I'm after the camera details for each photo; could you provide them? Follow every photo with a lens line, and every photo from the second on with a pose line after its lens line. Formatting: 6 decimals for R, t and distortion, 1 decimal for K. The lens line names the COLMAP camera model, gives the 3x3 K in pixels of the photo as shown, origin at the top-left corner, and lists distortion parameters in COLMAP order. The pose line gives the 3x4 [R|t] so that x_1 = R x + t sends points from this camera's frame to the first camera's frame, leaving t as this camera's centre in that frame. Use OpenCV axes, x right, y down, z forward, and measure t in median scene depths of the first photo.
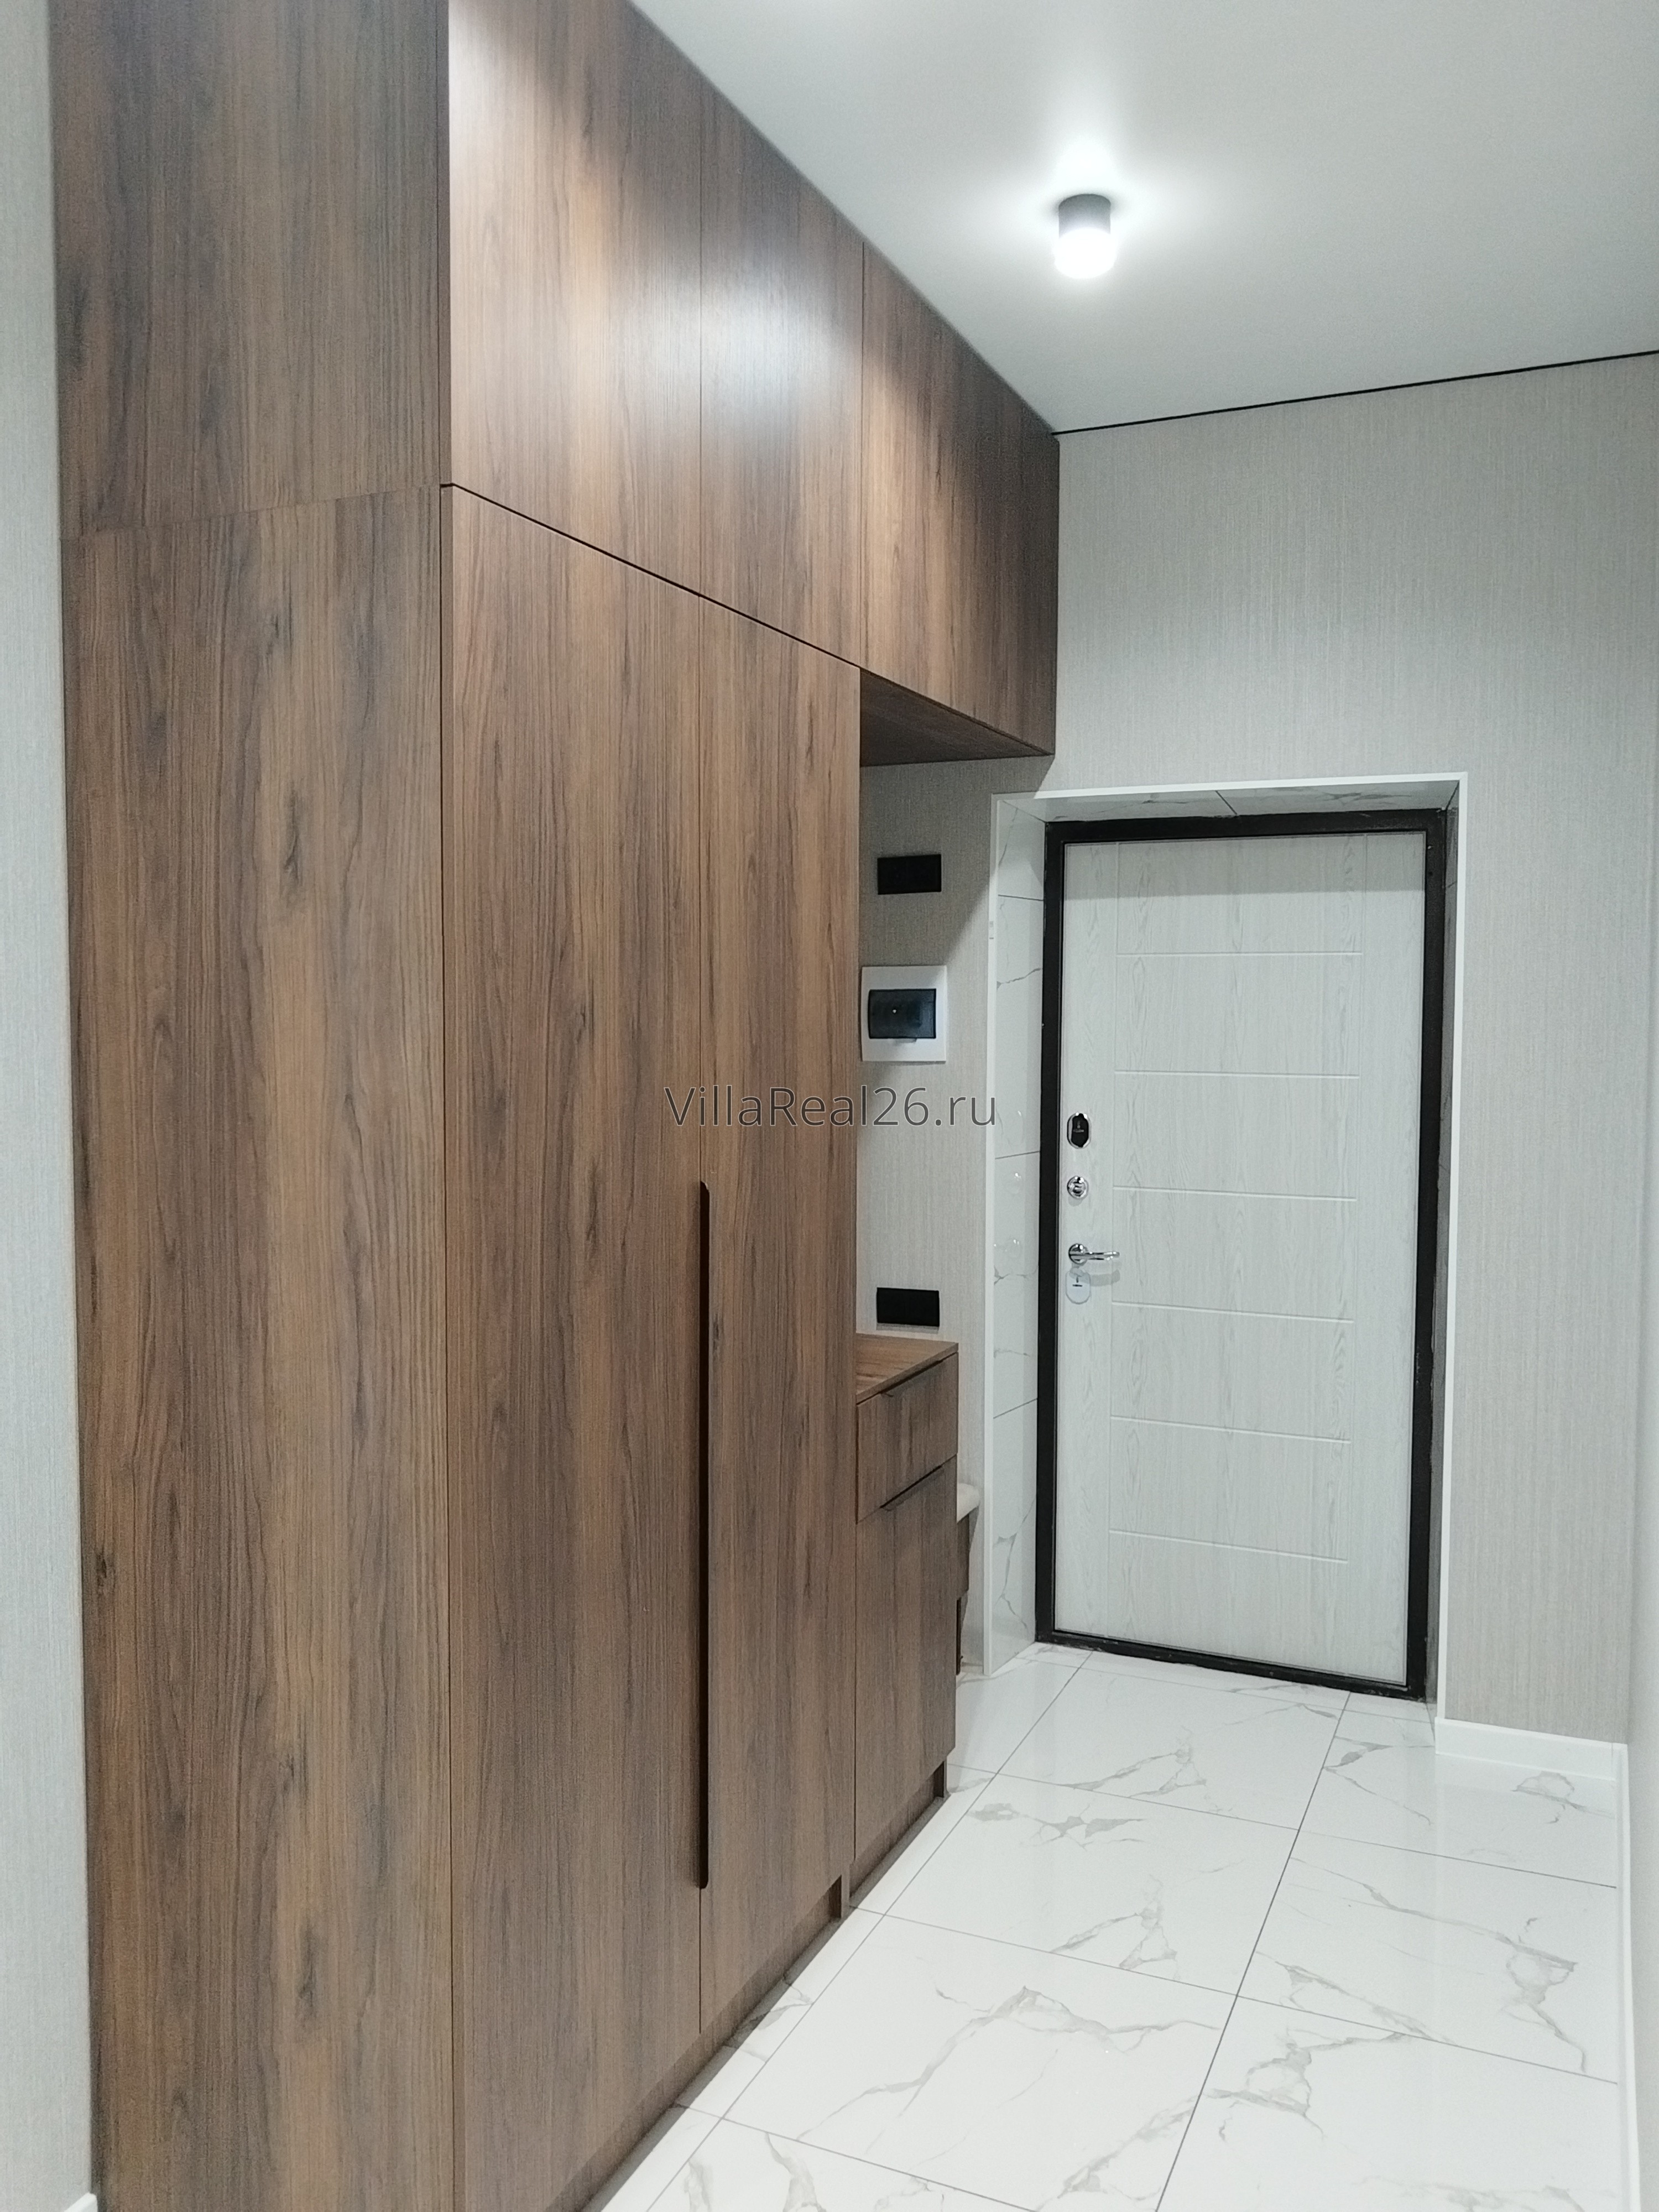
lens RADIAL K [[1728.7, 0, 829.5], [0, 1728.7, 1106.0], [0, 0, 1]] dist [0.005271, -0.004243]
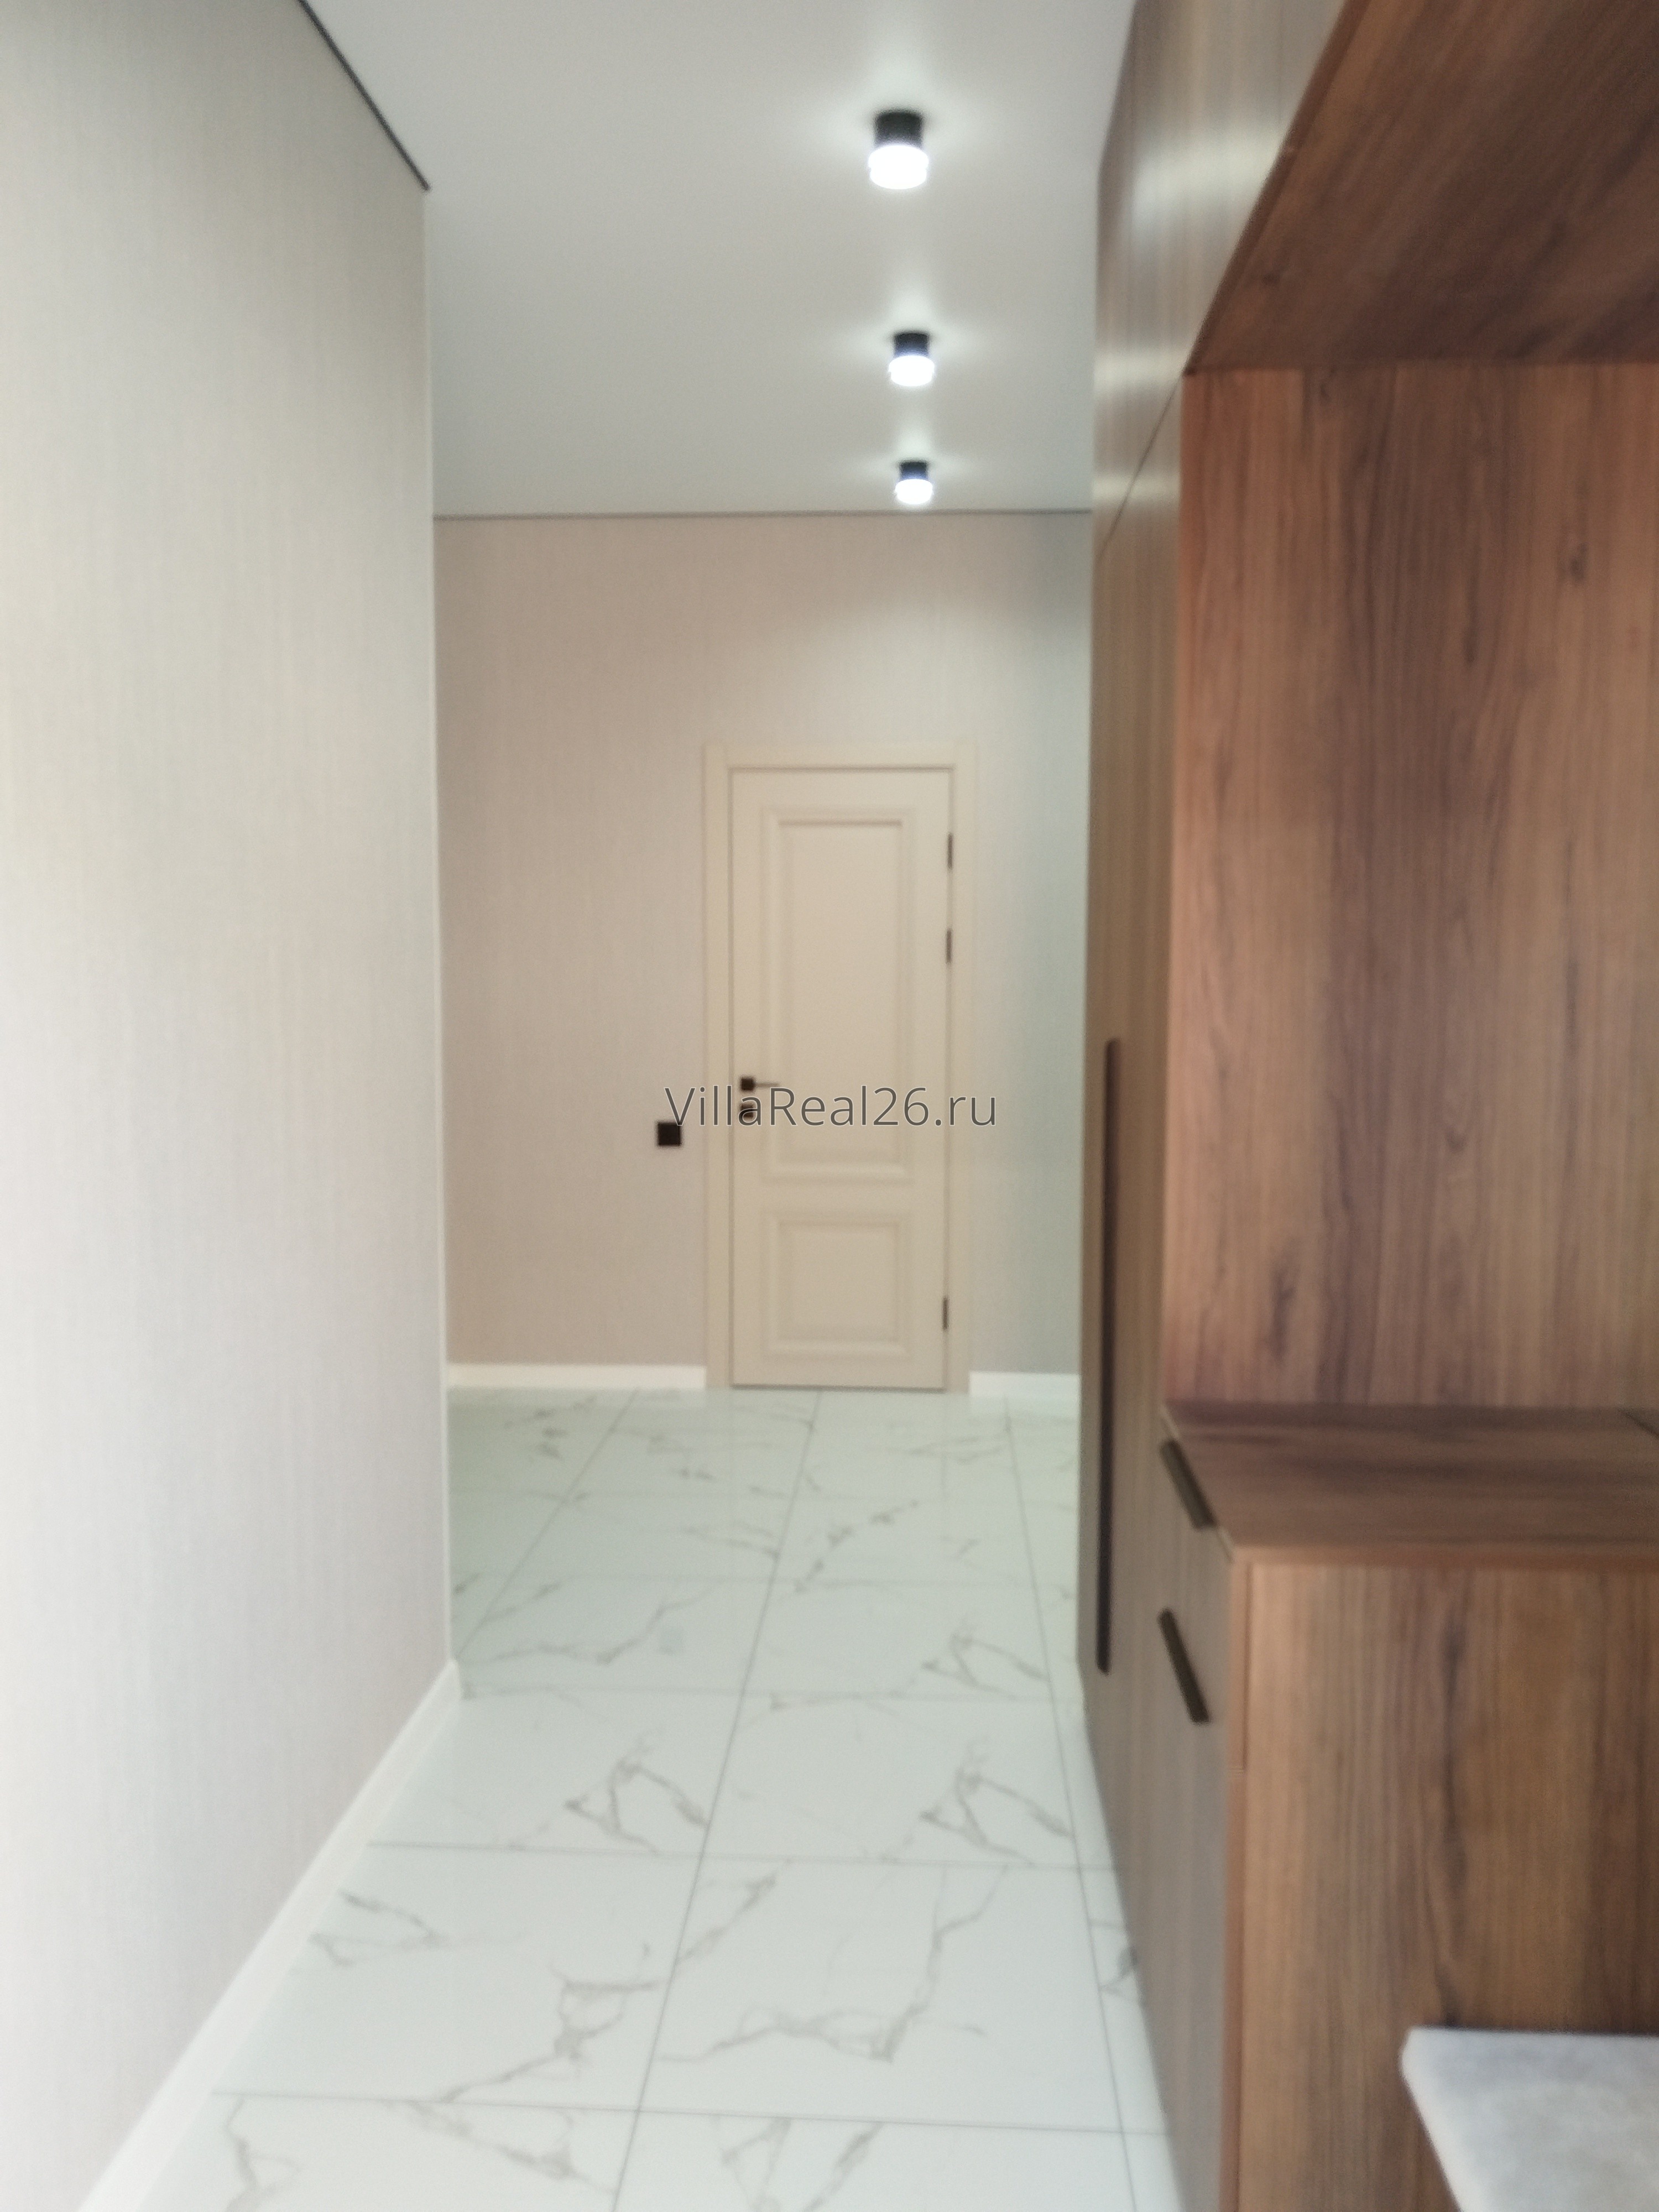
lens RADIAL K [[1712.8, 0, 829.5], [0, 1712.8, 1106.0], [0, 0, 1]] dist [0.004313, -0.000649]
pose [[-0.934625, 0.030653, -0.354312, 0.446729], [-0.025148, 0.988088, 0.151822, -0.067014], [0.354745, 0.150806, -0.922721, 1.804958]]
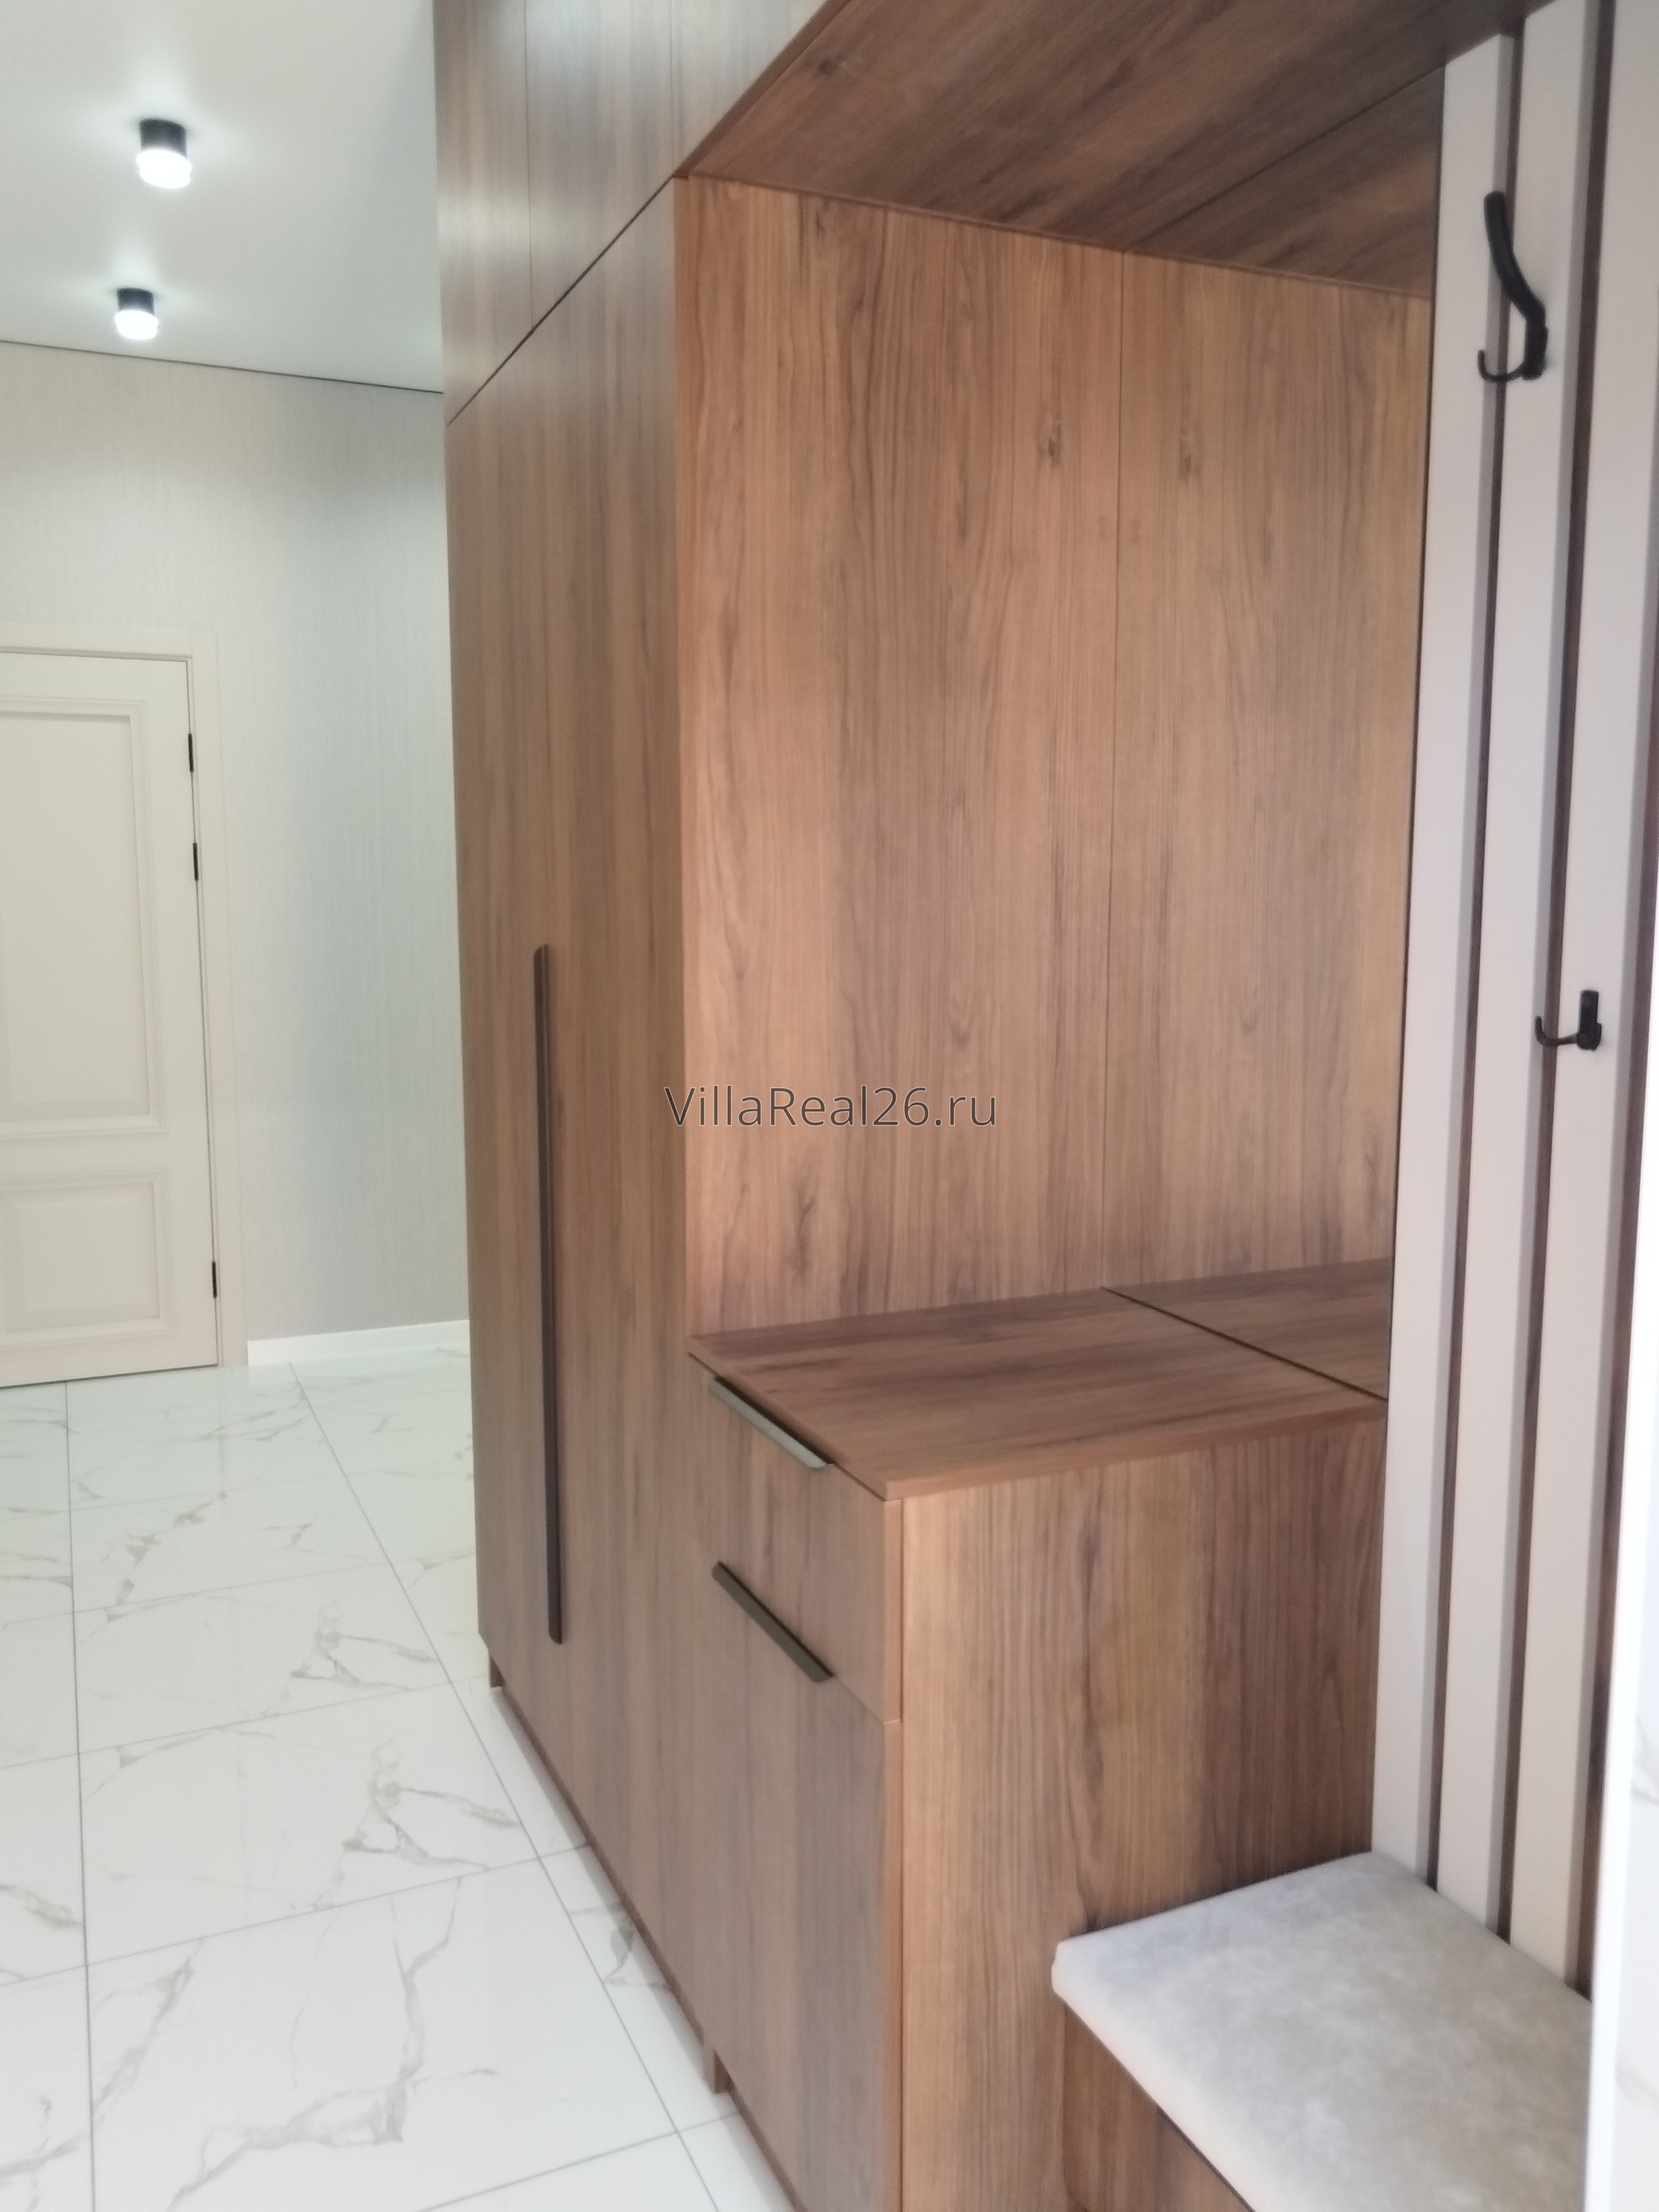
lens RADIAL K [[1728.7, 0, 829.5], [0, 1728.7, 1106.0], [0, 0, 1]] dist [0.005271, -0.004243]
pose [[-0.663116, 0.096171, -0.742313, 0.517188], [-0.047318, 0.984342, 0.169797, -0.036499], [0.747019, 0.147720, -0.648183, 1.646434]]
